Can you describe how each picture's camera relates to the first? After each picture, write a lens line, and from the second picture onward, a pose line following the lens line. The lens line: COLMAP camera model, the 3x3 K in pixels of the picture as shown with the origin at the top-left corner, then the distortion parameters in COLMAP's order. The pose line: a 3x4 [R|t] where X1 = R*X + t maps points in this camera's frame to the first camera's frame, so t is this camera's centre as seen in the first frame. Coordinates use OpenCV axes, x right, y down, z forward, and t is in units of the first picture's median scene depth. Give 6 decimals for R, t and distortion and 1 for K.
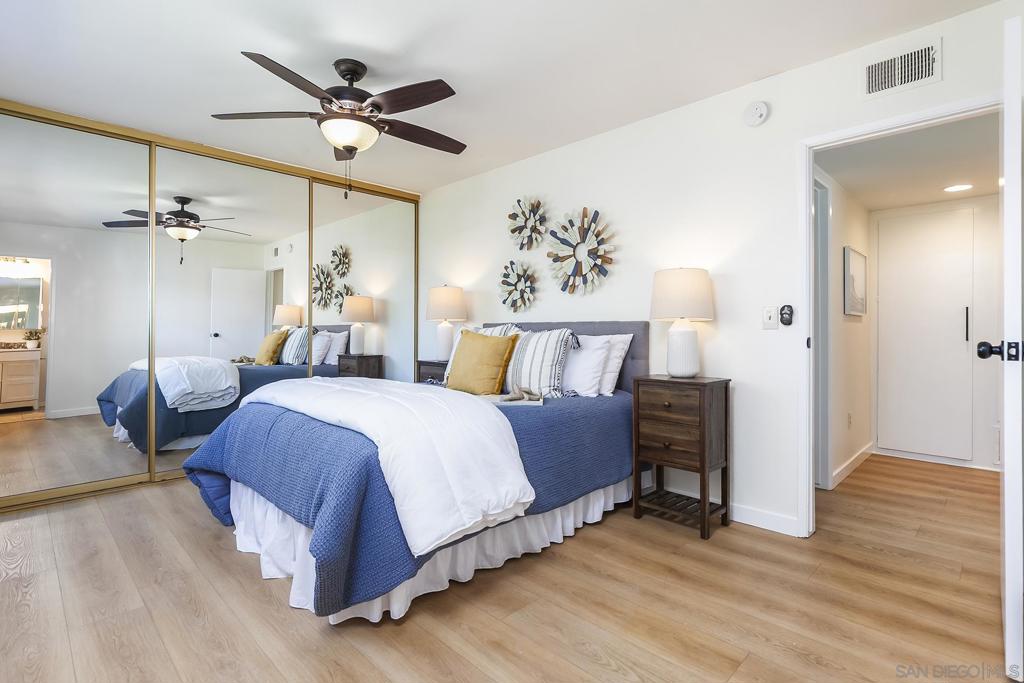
lens RADIAL K [[484.7, 0, 513.4], [0, 484.7, 334.5], [0, 0, 1]] dist [-0.001240, -0.000353]
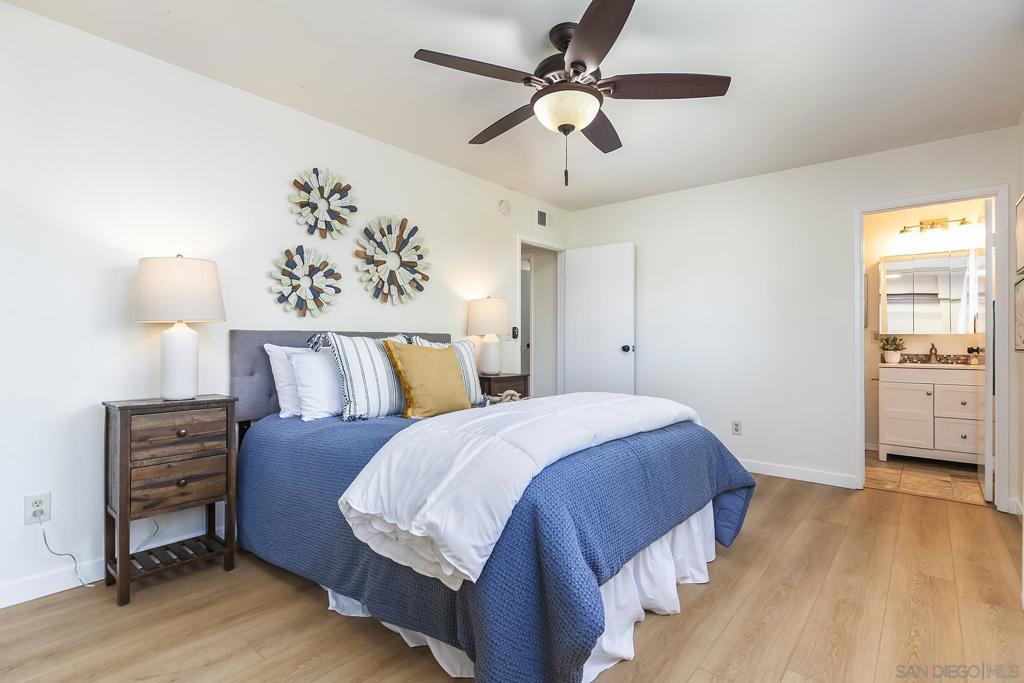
lens RADIAL K [[484.7, 0, 512.6], [0, 484.7, 342.5], [0, 0, 1]] dist [-0.001240, -0.000353]
pose [[-0.063285, -0.001509, 0.997994, -0.834905], [0.006648, 0.999976, 0.001933, -0.006291], [-0.997973, 0.006757, -0.063273, 0.810892]]
